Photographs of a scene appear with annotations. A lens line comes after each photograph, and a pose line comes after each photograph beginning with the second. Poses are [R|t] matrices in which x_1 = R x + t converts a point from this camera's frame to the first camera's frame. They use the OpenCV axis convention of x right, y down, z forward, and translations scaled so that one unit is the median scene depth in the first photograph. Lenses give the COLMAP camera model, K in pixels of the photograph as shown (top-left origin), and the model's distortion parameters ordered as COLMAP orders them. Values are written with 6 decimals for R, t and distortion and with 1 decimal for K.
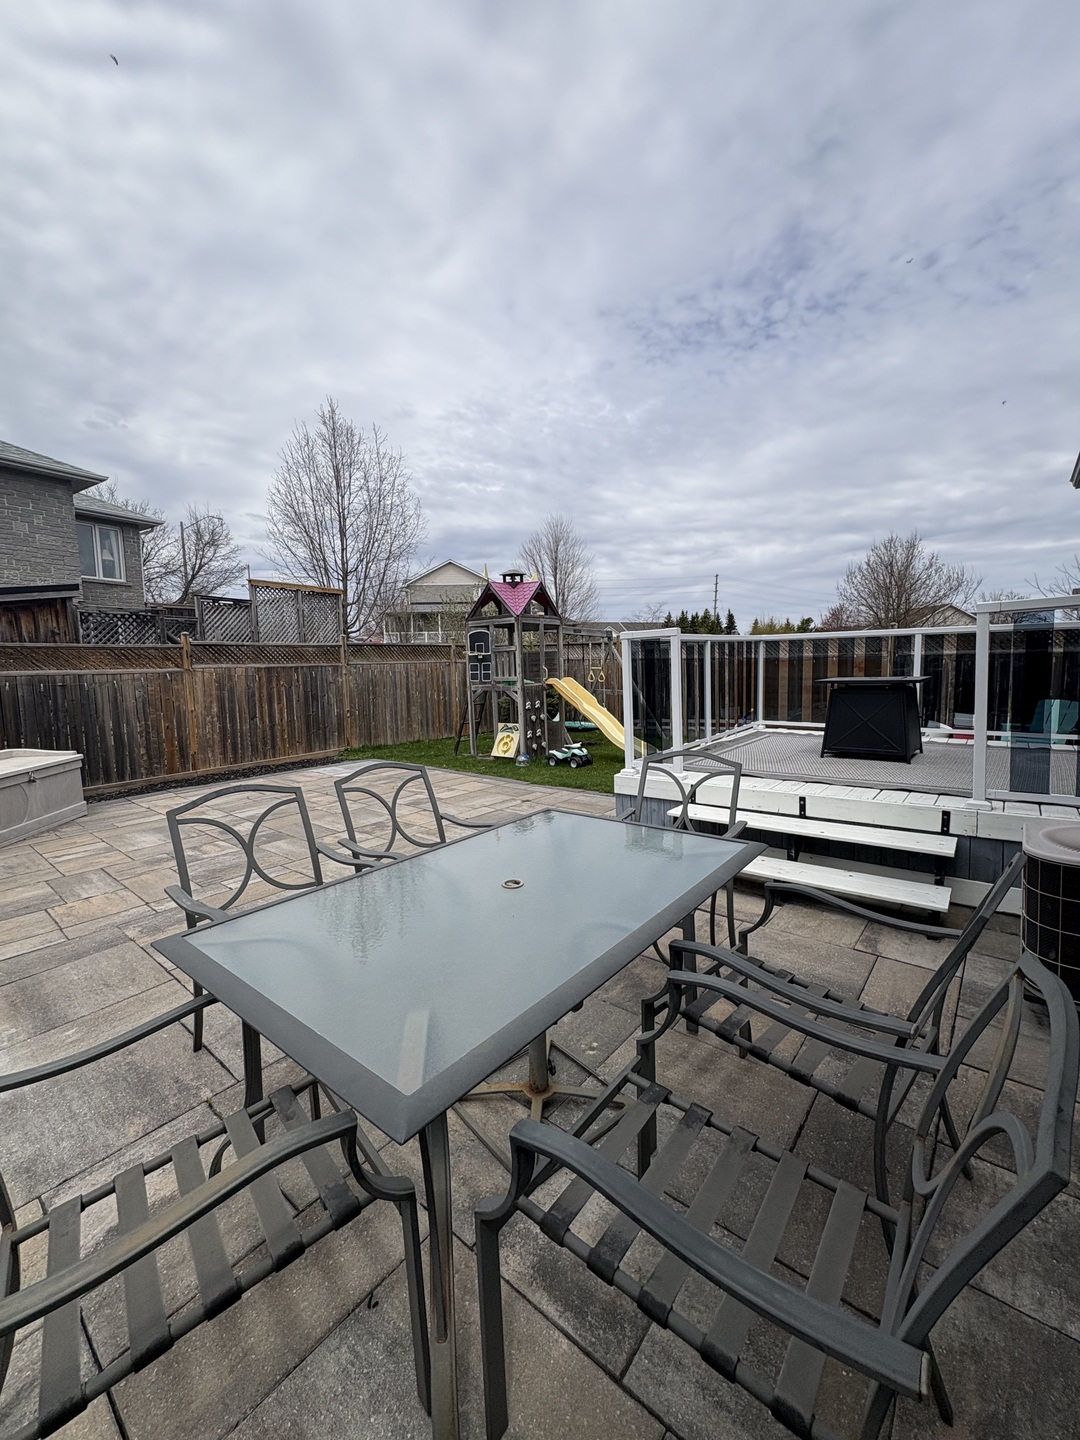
lens RADIAL K [[574.9, 0, 540.8], [0, 574.9, 712.2], [0, 0, 1]] dist [-0.003732, 0.000023]
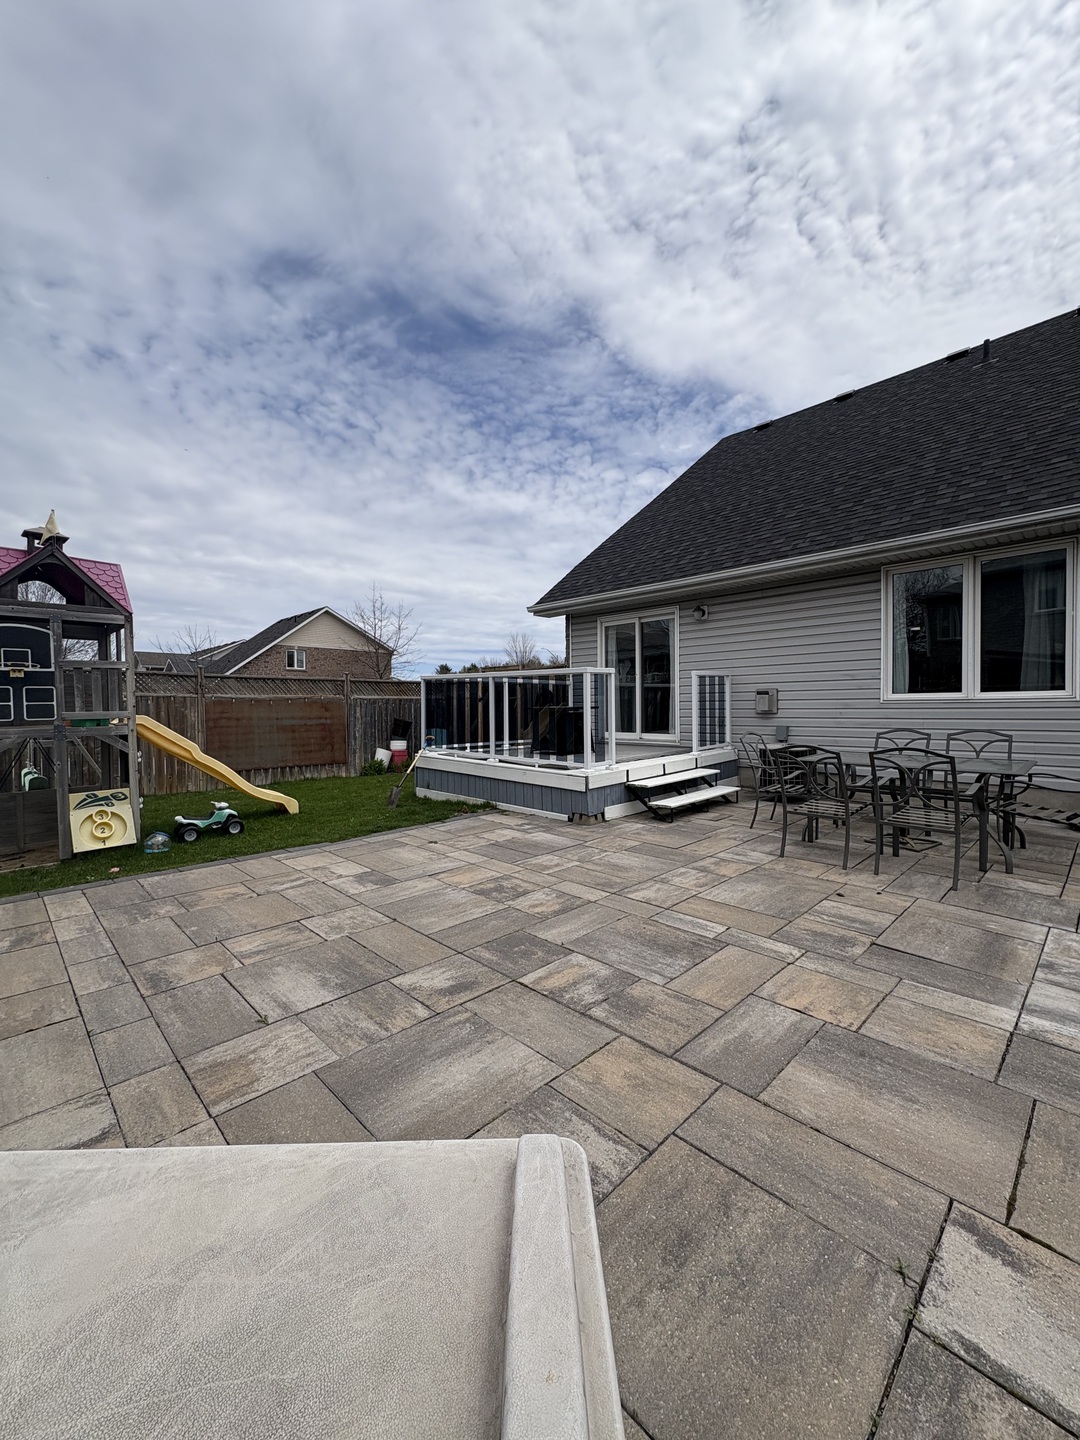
lens RADIAL K [[574.9, 0, 541.6], [0, 574.9, 719.5], [0, 0, 1]] dist [-0.003732, 0.000023]
pose [[0.104817, -0.005403, 0.994477, -0.617070], [0.088950, 0.996028, -0.003964, -0.010899], [-0.990506, 0.088875, 0.104881, 0.502957]]
